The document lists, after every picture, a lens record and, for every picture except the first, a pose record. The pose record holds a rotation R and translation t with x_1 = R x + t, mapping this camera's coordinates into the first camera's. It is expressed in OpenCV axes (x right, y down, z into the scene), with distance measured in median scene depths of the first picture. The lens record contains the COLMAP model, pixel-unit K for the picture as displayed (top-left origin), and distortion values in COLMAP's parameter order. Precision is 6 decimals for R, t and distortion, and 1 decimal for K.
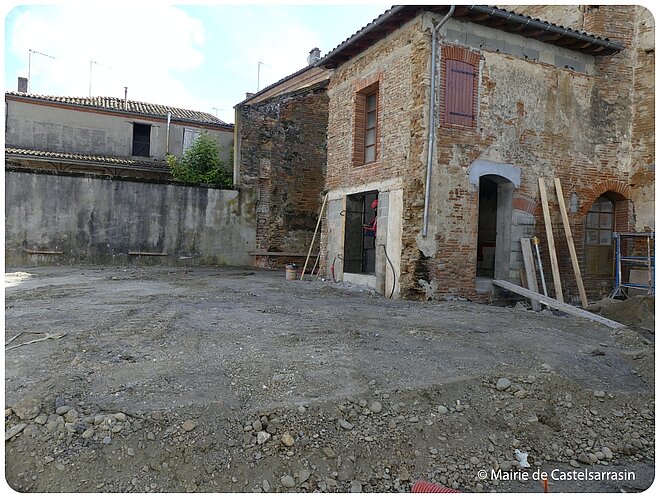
lens RADIAL K [[482.6, 0, 331.4], [0, 482.6, 249.9], [0, 0, 1]] dist [-0.018215, 0.003687]
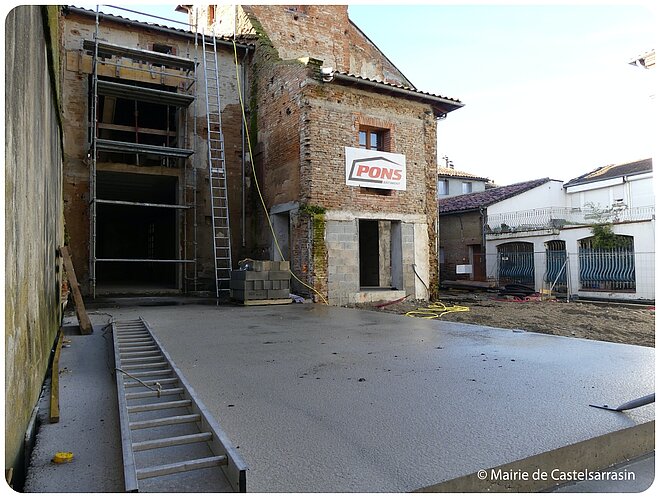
lens RADIAL K [[482.6, 0, 328.3], [0, 482.6, 251.3], [0, 0, 1]] dist [-0.018215, 0.003687]
pose [[-0.060322, -0.001802, 0.998177, -1.126120], [0.015949, 0.999869, 0.002769, -0.051389], [-0.998052, 0.016087, -0.060285, 1.259073]]
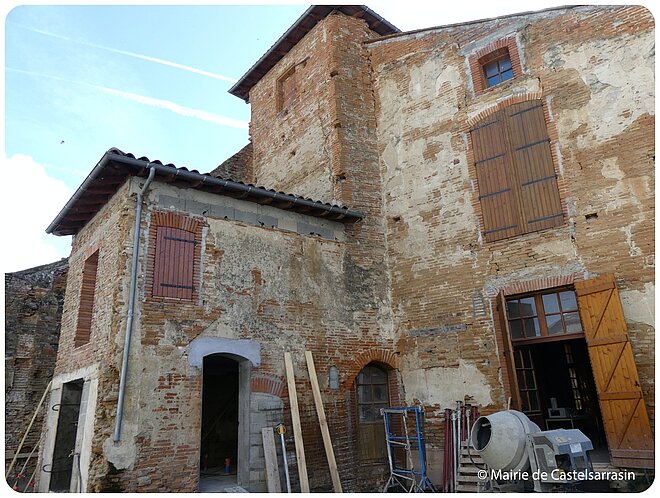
lens RADIAL K [[482.6, 0, 329.1], [0, 482.6, 253.2], [0, 0, 1]] dist [-0.018215, 0.003687]
pose [[0.973895, -0.005271, 0.226939, 0.312193], [0.076096, 0.949465, -0.304509, -0.047910], [-0.213865, 0.313829, 0.925080, 0.111417]]
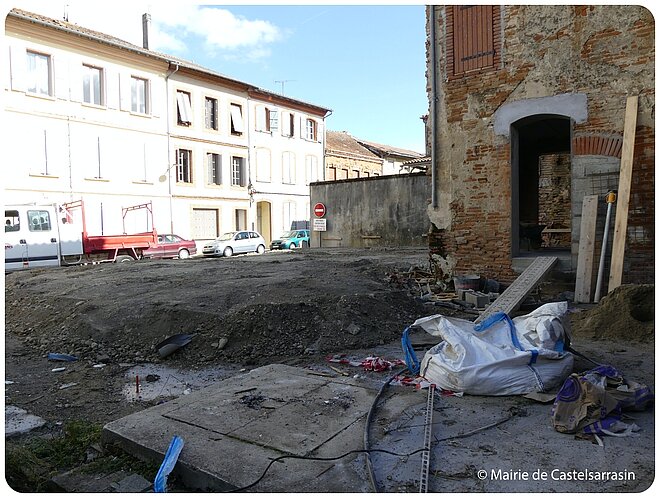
lens RADIAL K [[482.6, 0, 330.8], [0, 482.6, 248.2], [0, 0, 1]] dist [-0.018215, 0.003687]
pose [[0.465904, -0.006201, -0.884813, 0.809463], [0.028142, 0.999573, 0.007812, 0.033312], [0.884387, -0.028540, 0.465880, 0.351827]]
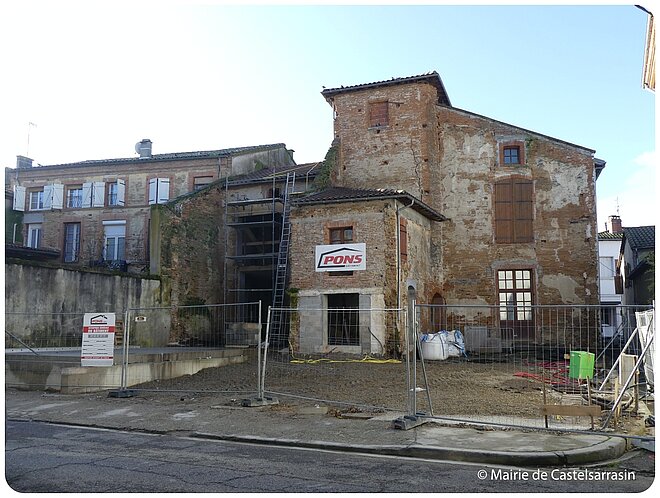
lens RADIAL K [[592.8, 0, 326.8], [0, 592.8, 259.0], [0, 0, 1]] dist [-0.013944, 0.014461]
pose [[0.751721, 0.043345, 0.658056, -1.323022], [0.030734, 0.994451, -0.100611, -0.039706], [-0.658765, 0.095855, 0.746217, -0.453098]]
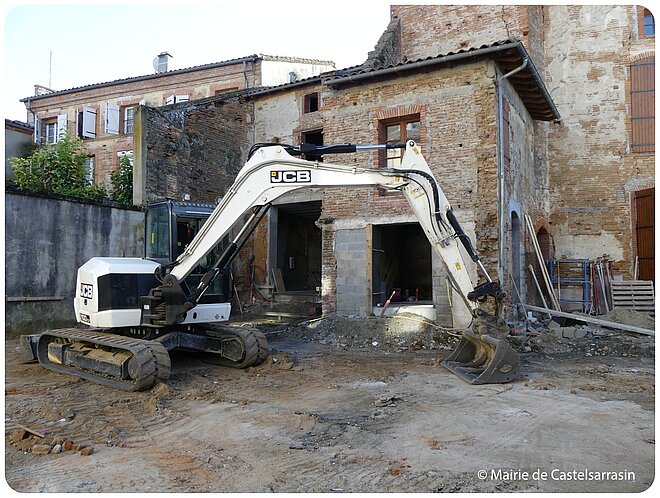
lens RADIAL K [[482.6, 0, 330.7], [0, 482.6, 248.6], [0, 0, 1]] dist [-0.018215, 0.003687]
pose [[0.827209, -0.001776, 0.561892, -0.635083], [0.032699, 0.998452, -0.044983, -0.029619], [-0.560942, 0.055583, 0.825987, 0.293456]]
